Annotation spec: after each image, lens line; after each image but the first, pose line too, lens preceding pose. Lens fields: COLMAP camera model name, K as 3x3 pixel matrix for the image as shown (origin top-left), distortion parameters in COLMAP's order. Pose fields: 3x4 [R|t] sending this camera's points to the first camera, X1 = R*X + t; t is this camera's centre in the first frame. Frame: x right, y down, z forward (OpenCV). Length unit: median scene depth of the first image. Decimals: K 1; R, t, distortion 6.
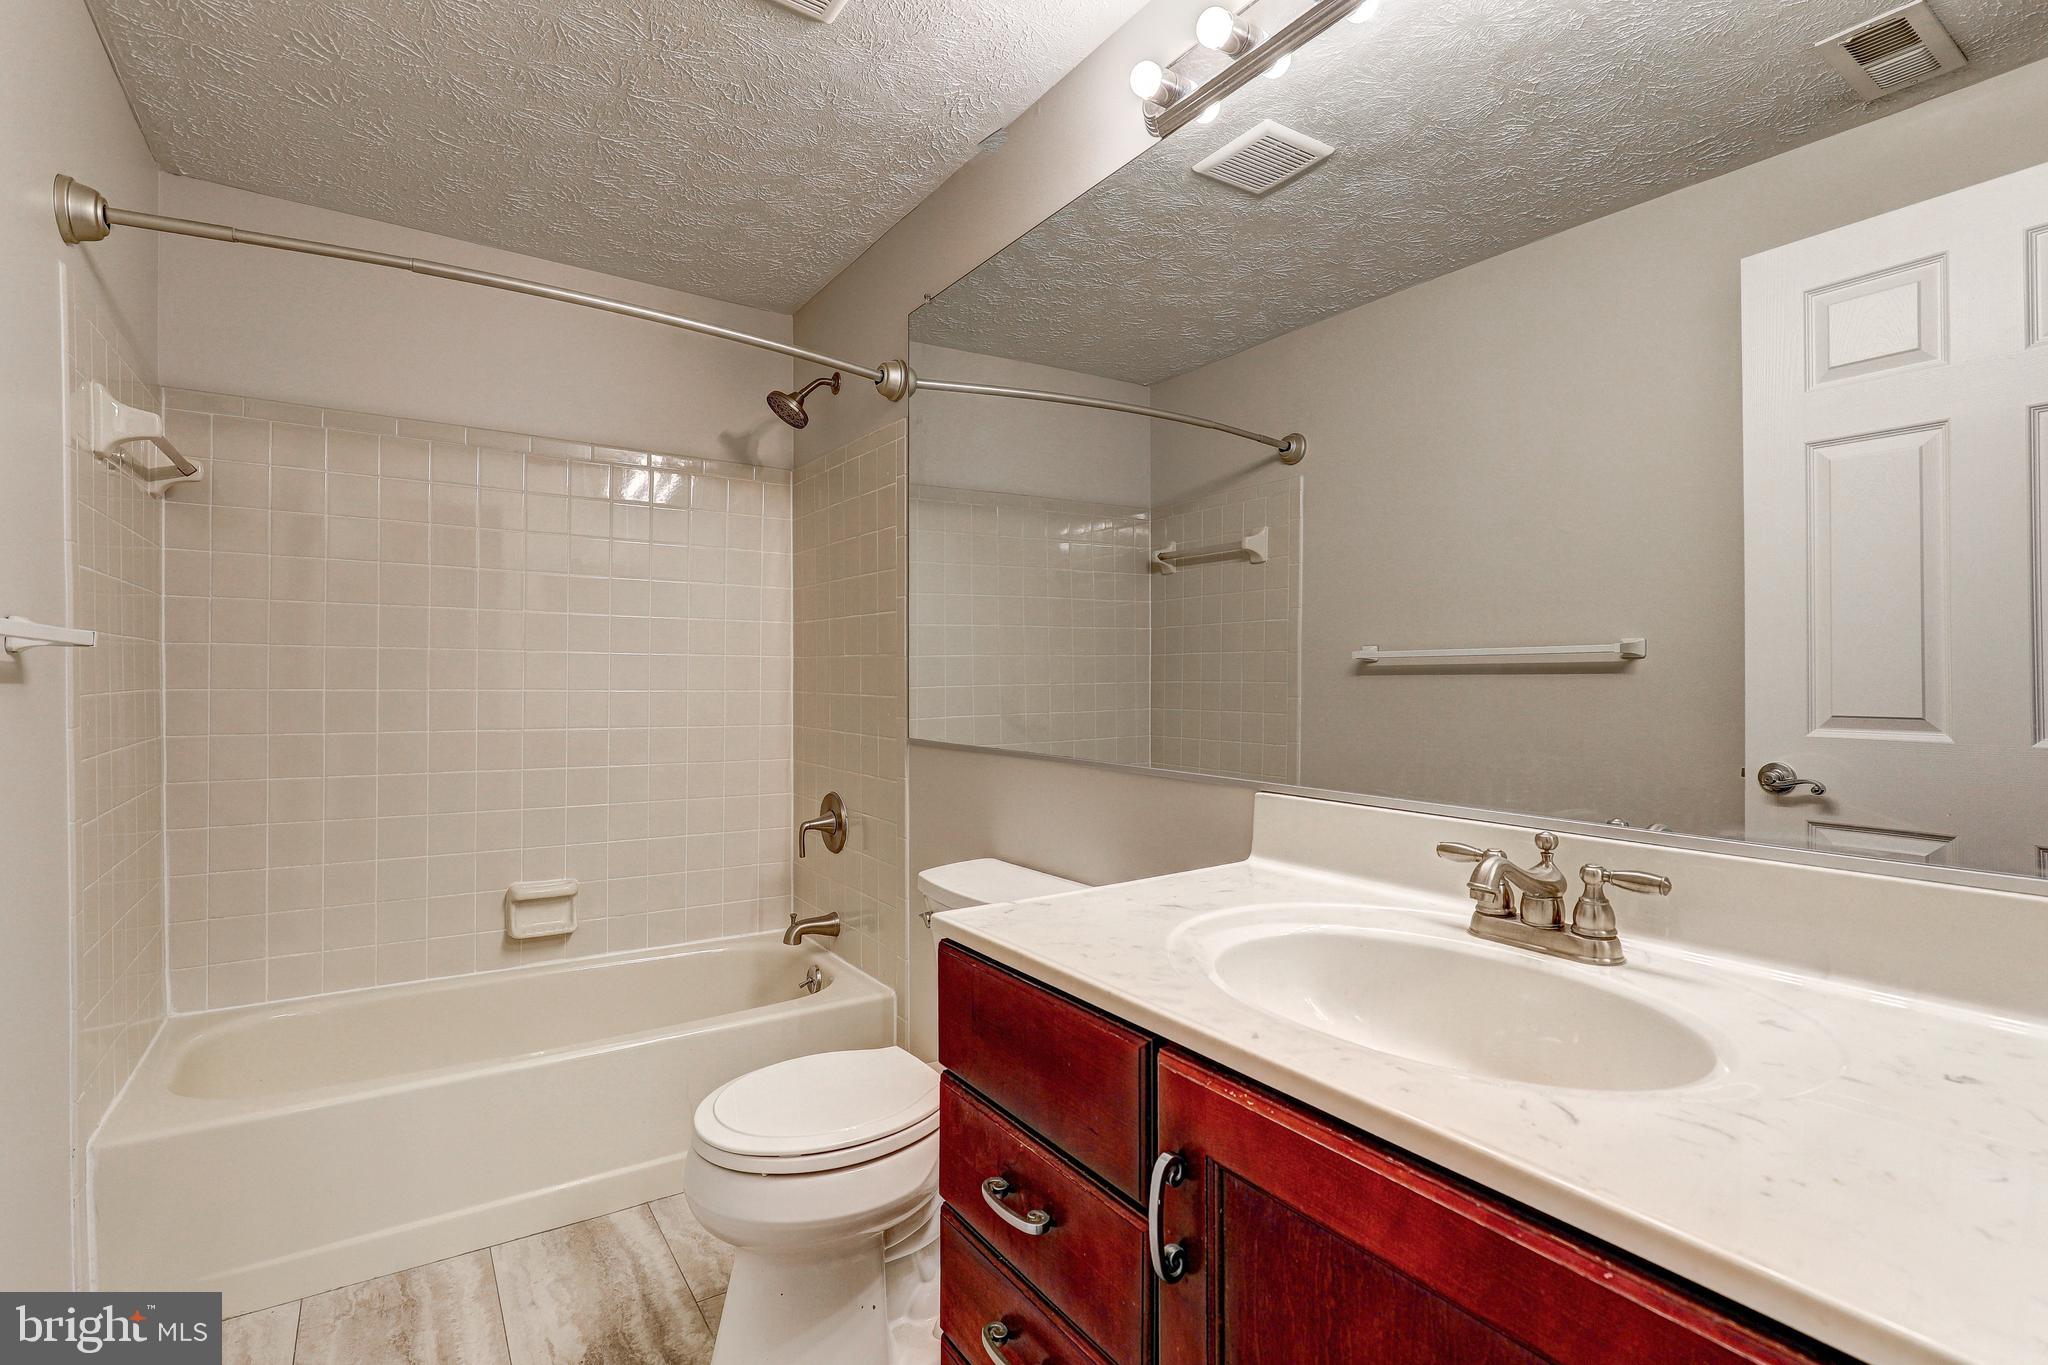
lens RADIAL K [[930.6, 0, 1036.0], [0, 930.6, 679.1], [0, 0, 1]] dist [-0.021871, 0.006947]
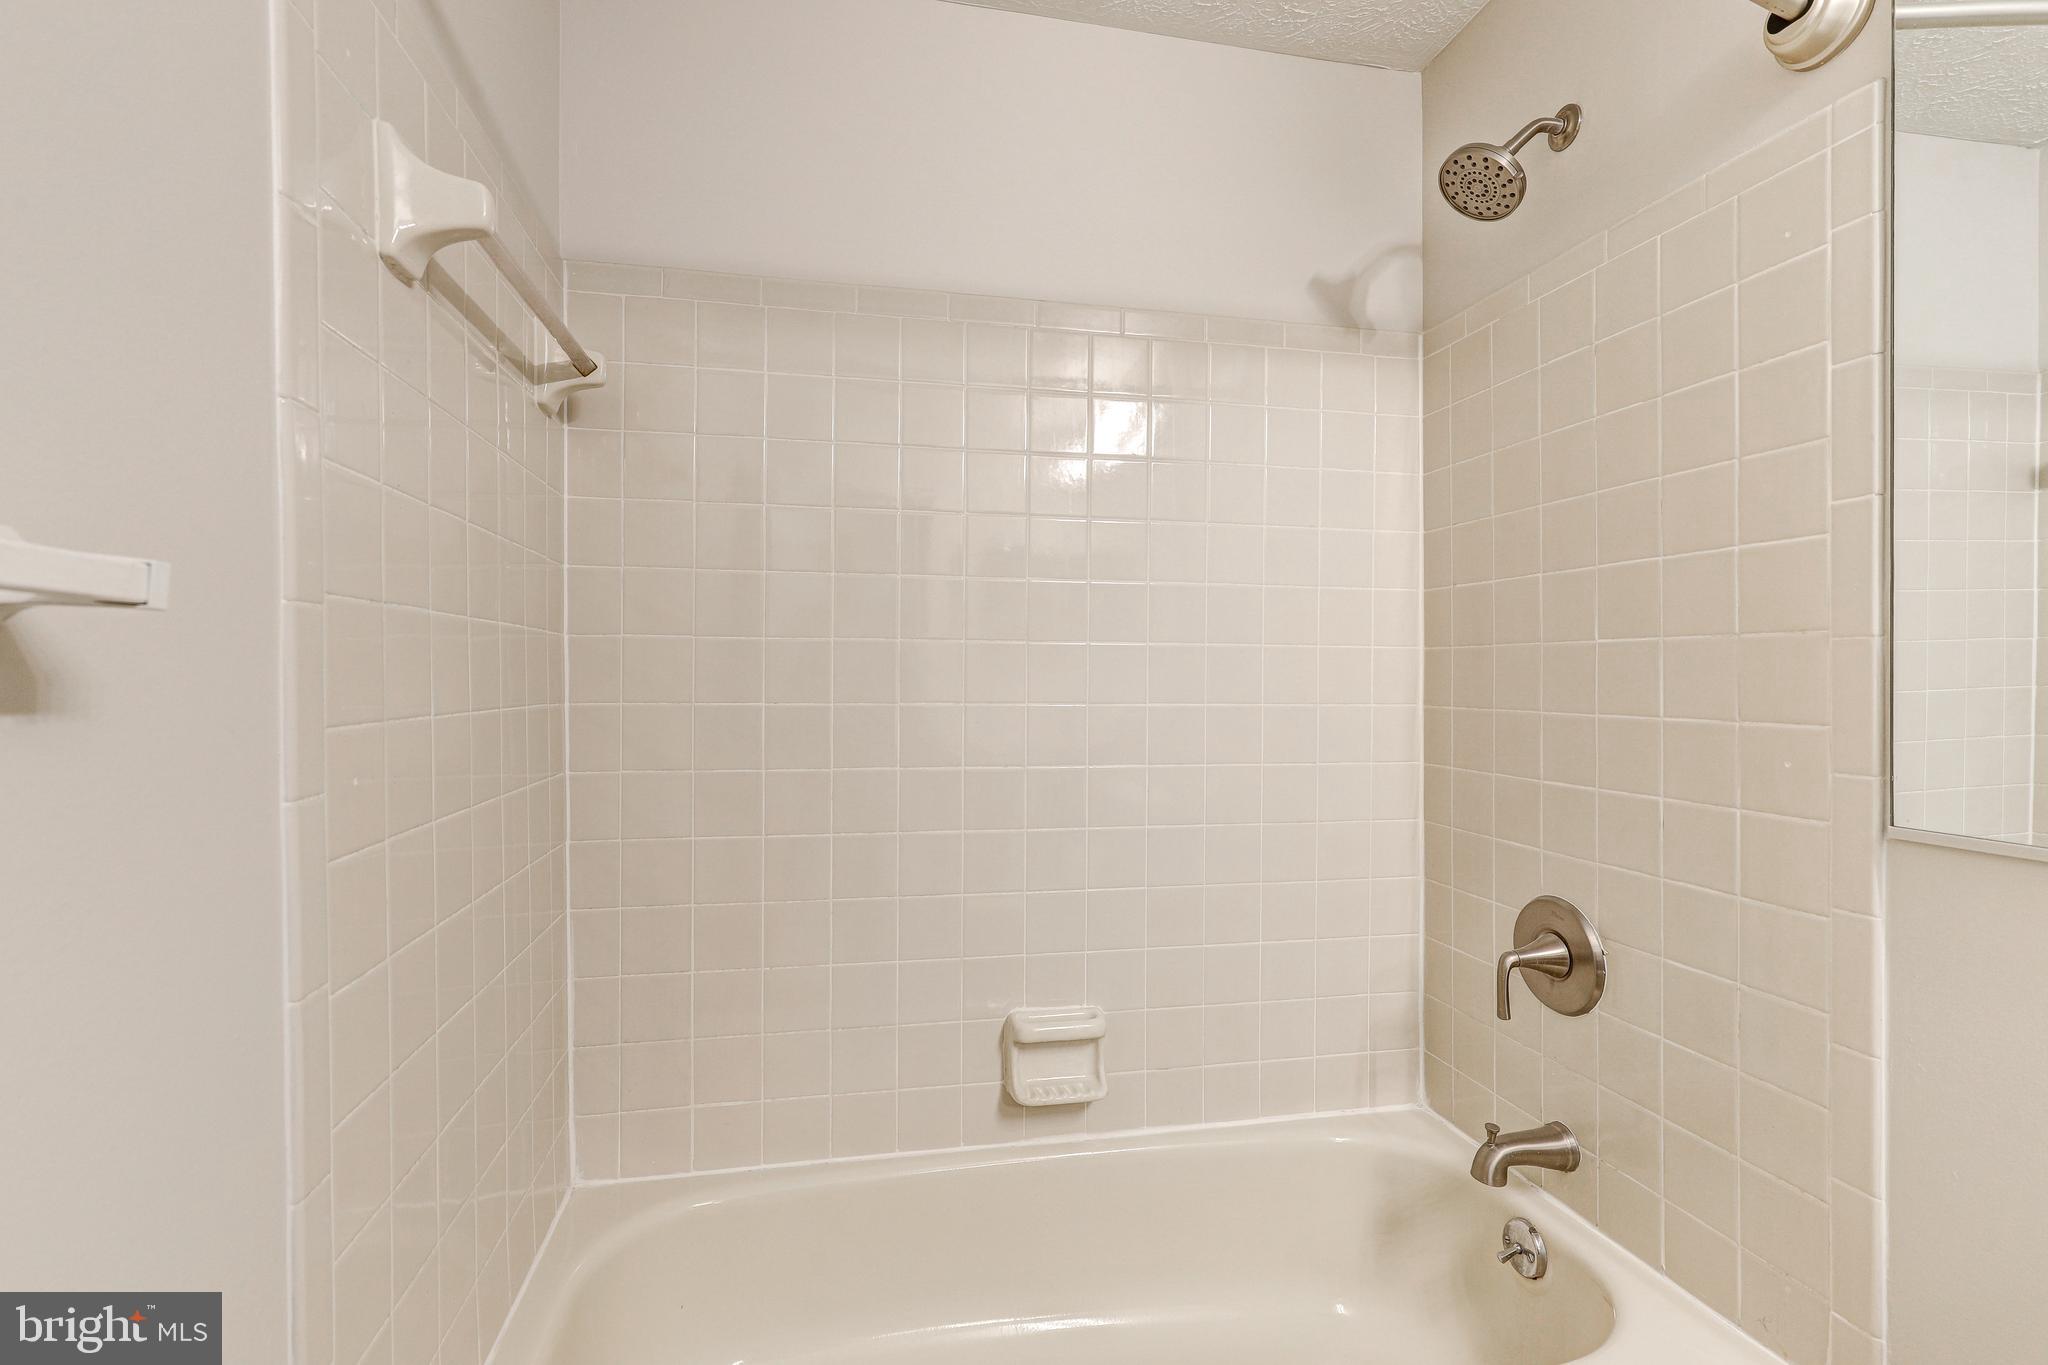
lens RADIAL K [[930.6, 0, 1036.0], [0, 930.6, 679.1], [0, 0, 1]] dist [-0.021871, 0.006947]
pose [[0.925026, -0.003100, -0.379891, -0.317521], [0.002674, 0.999995, -0.001650, -0.004120], [0.379894, 0.000510, 0.925030, 0.428987]]
